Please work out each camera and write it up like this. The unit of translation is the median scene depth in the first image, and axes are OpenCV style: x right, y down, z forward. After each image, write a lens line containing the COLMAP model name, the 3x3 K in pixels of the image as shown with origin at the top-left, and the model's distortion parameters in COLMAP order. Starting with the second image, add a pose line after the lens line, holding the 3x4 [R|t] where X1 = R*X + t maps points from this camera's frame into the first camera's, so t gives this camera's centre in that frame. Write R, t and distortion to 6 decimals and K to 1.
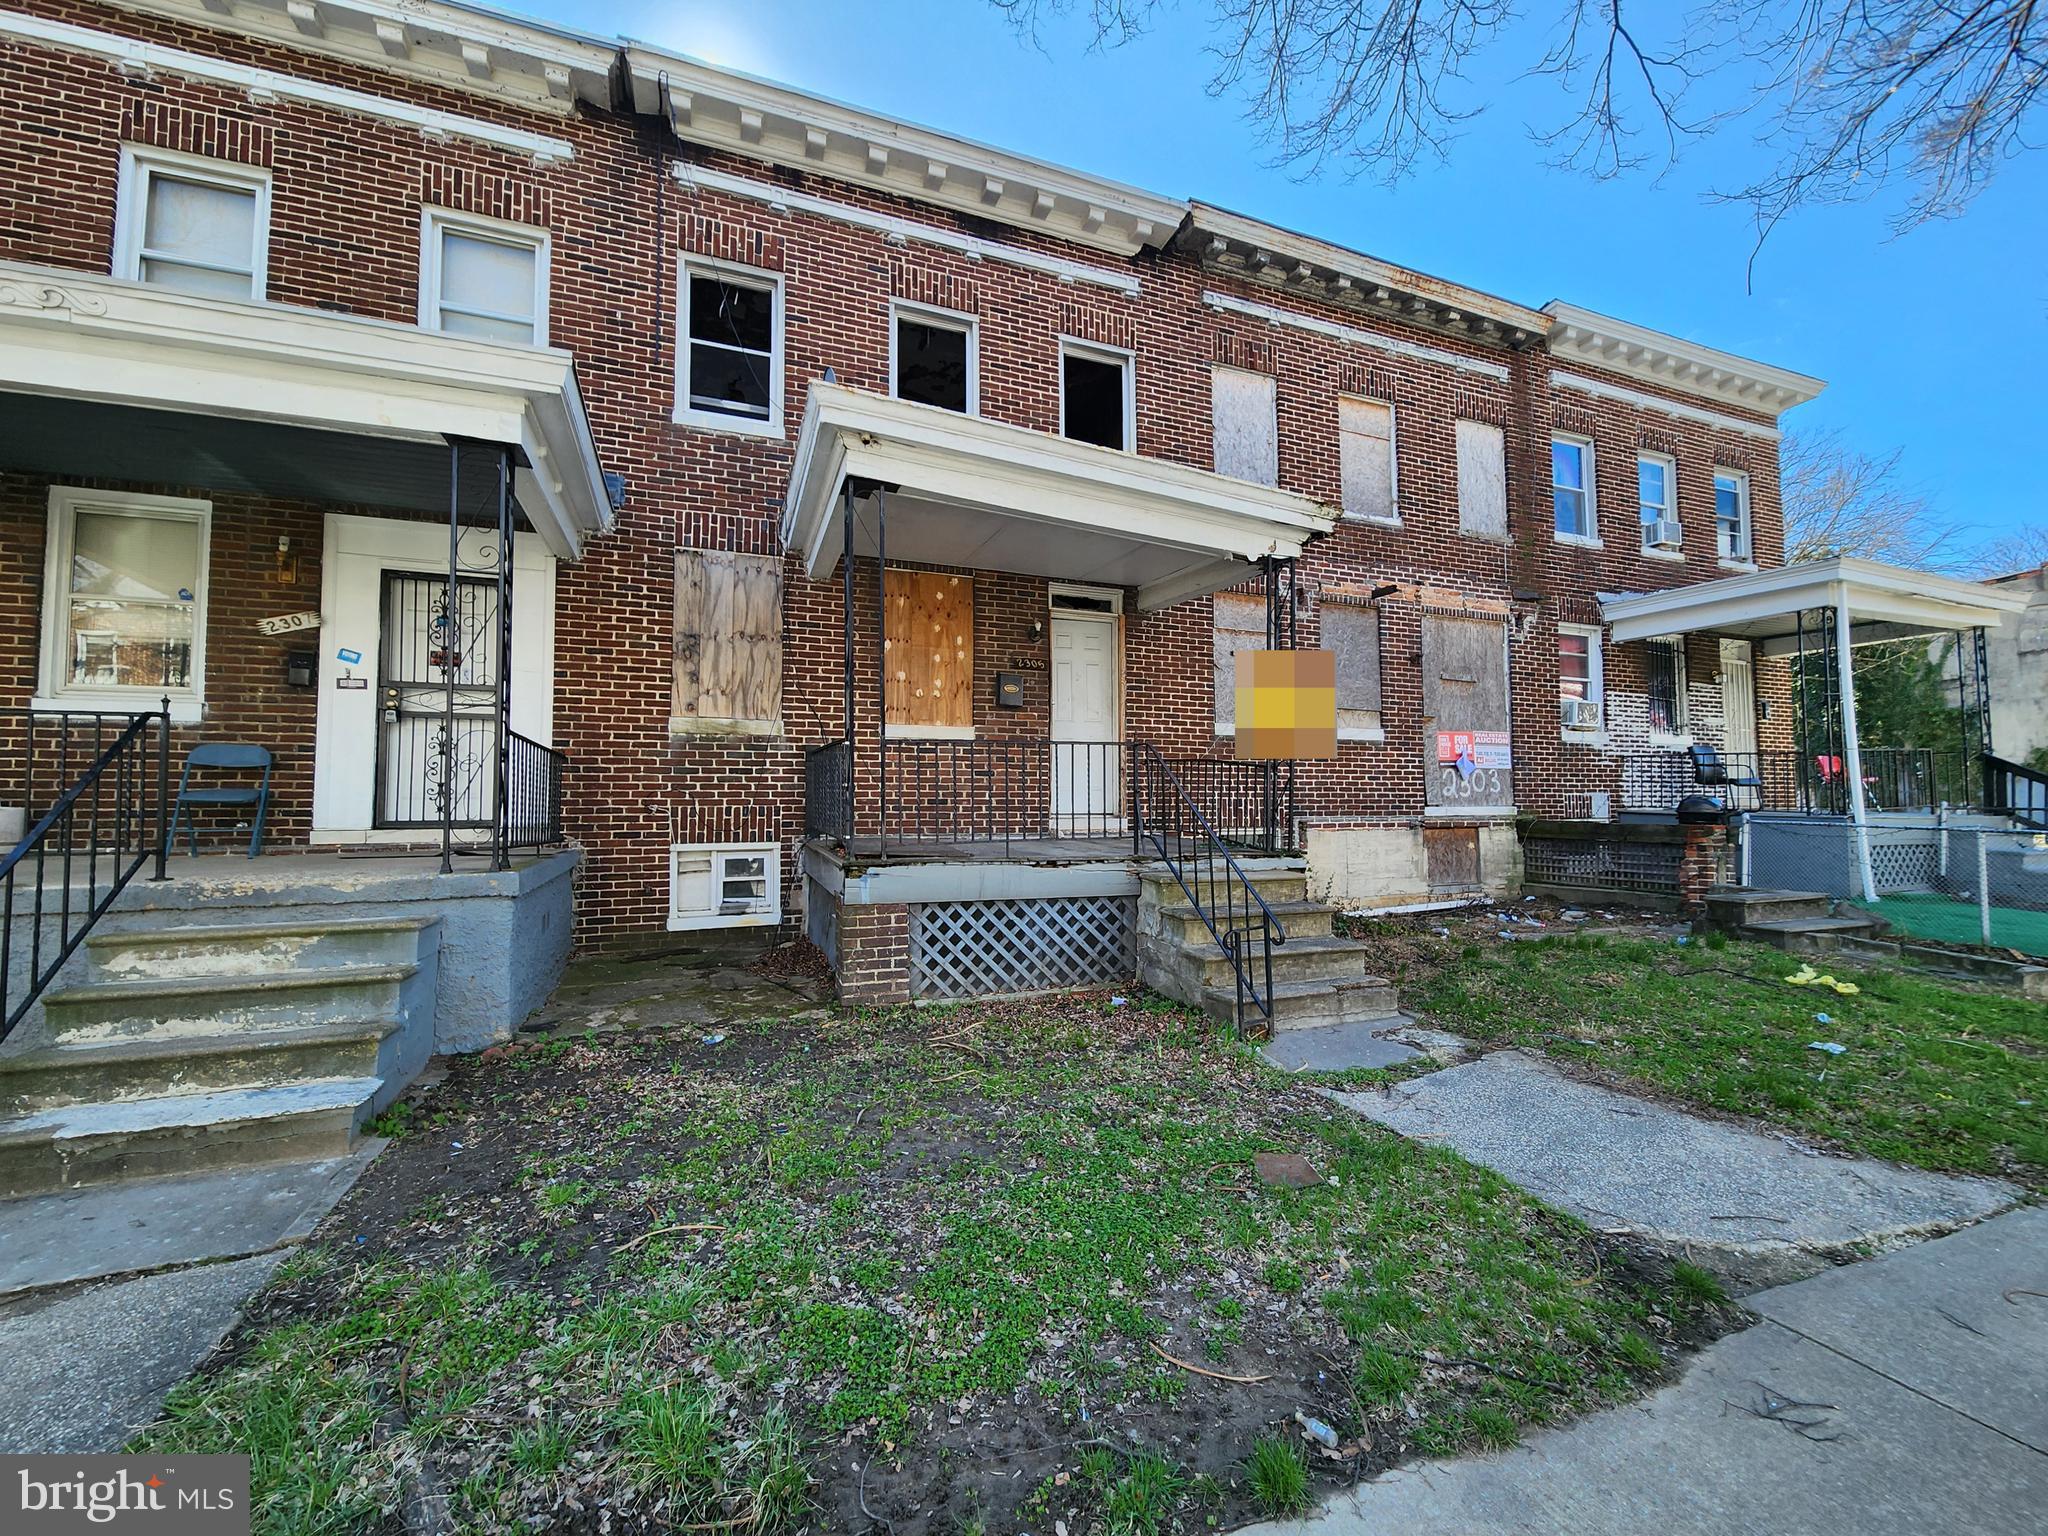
lens RADIAL K [[828.3, 0, 1040.5], [0, 828.3, 765.2], [0, 0, 1]] dist [-0.001240, 0.000084]
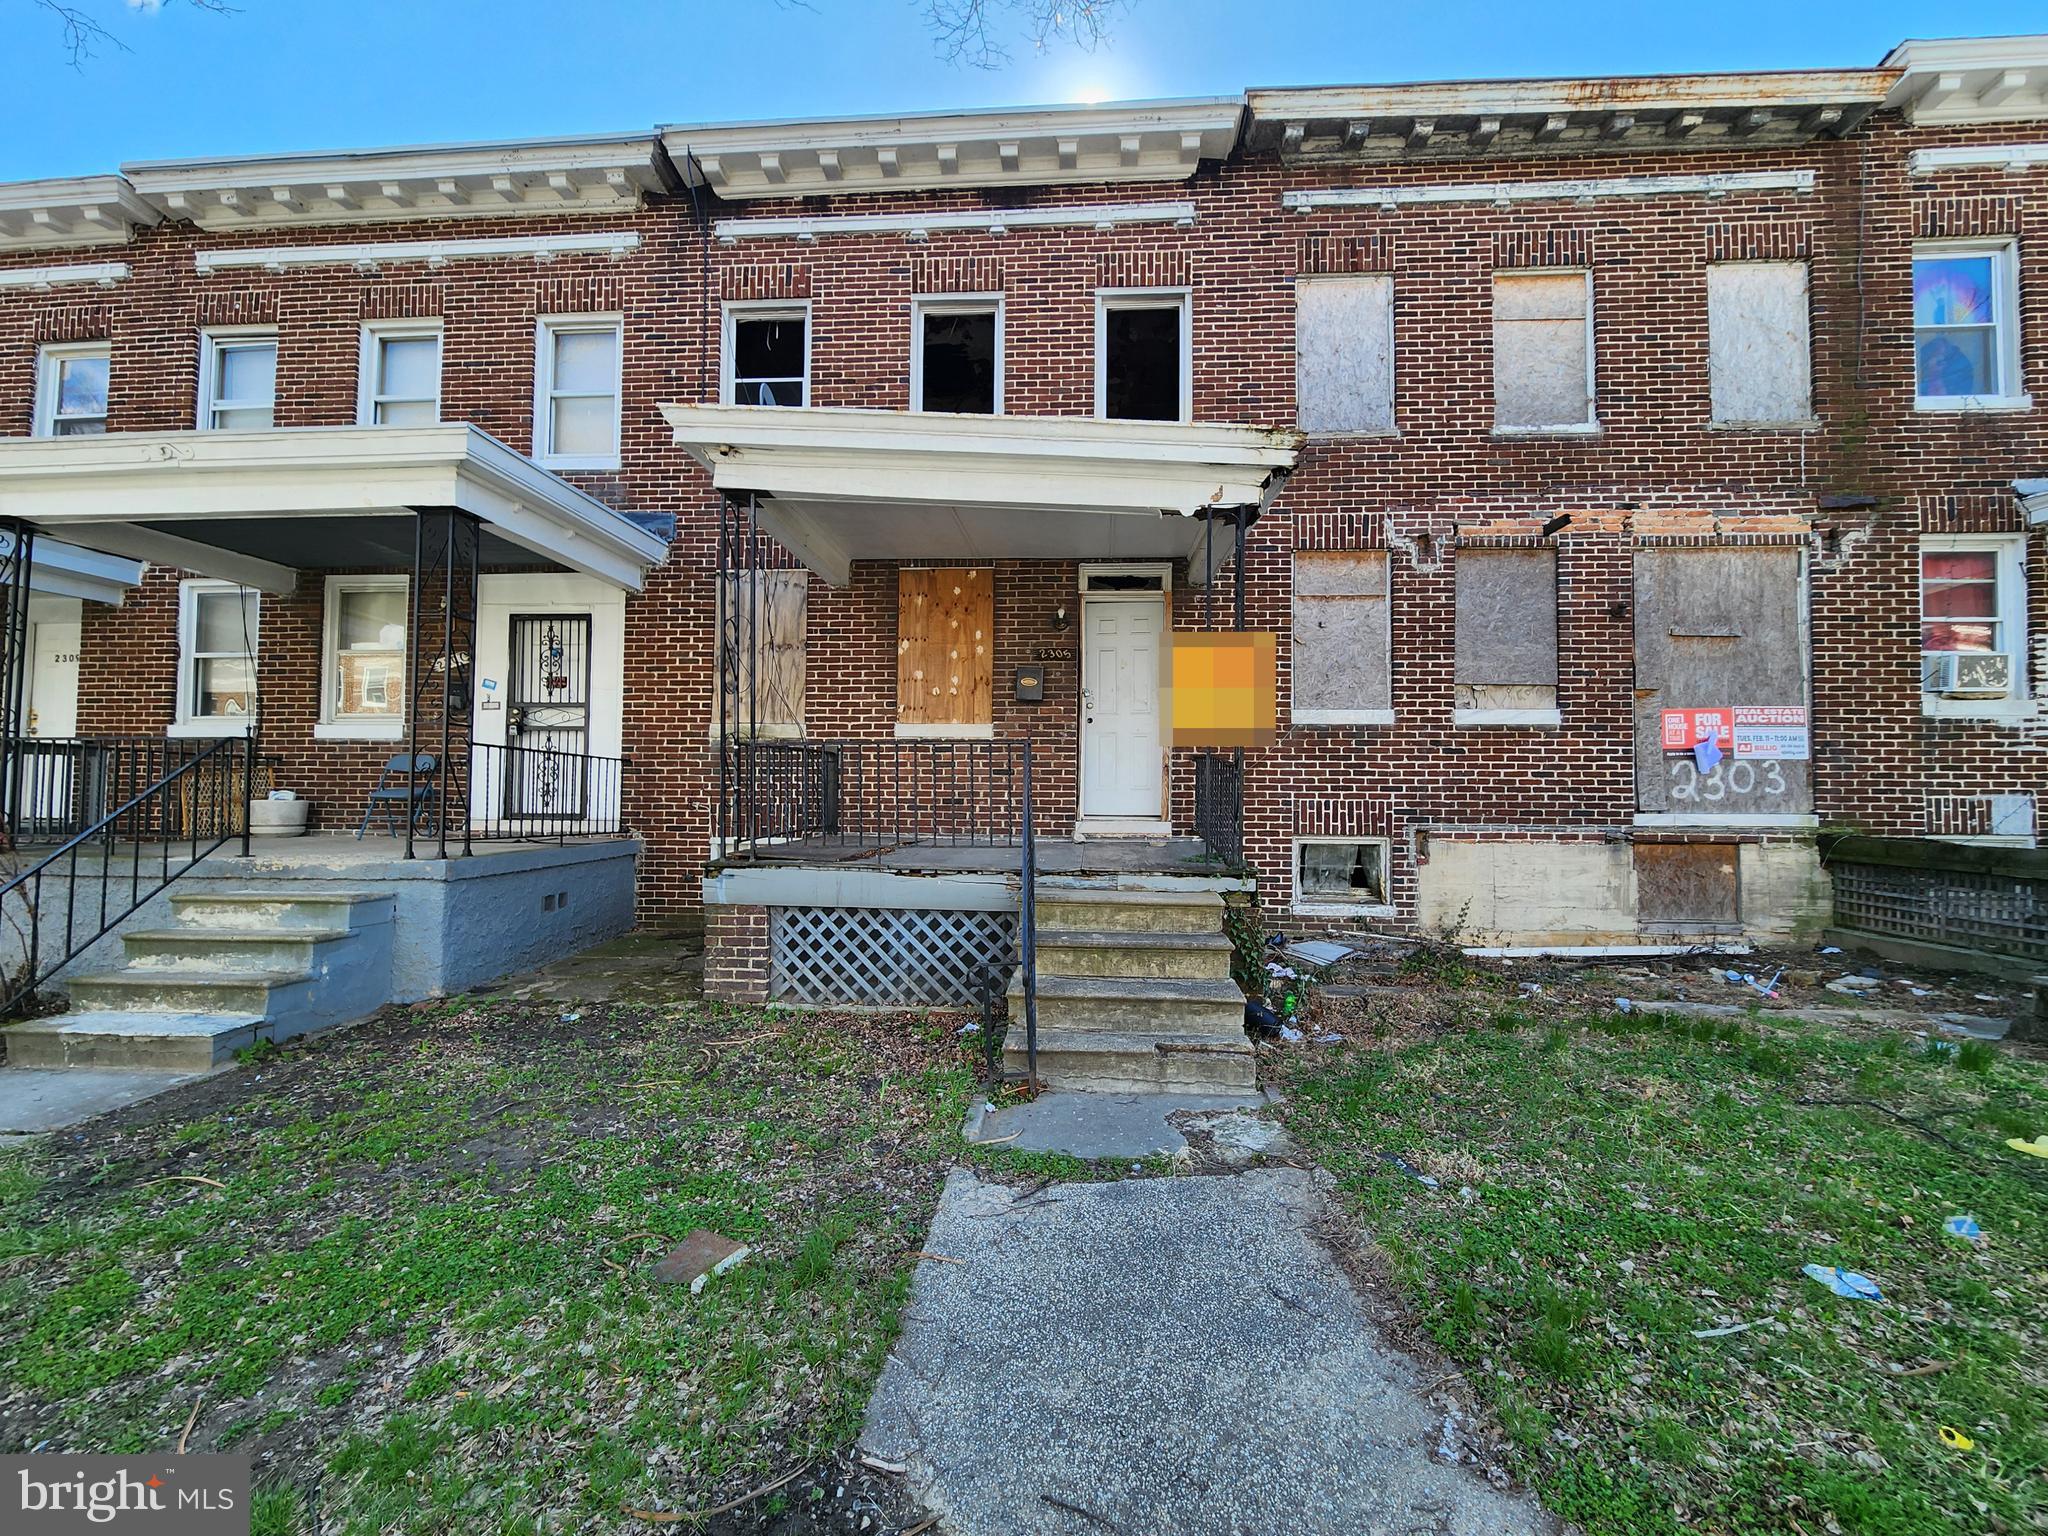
lens RADIAL K [[828.3, 0, 1026.1], [0, 828.3, 766.4], [0, 0, 1]] dist [-0.001240, 0.000084]
pose [[0.906680, -0.006387, -0.421771, 0.413137], [0.011702, 0.999881, 0.010012, -0.006737], [0.421657, -0.014013, 0.906647, 0.165784]]
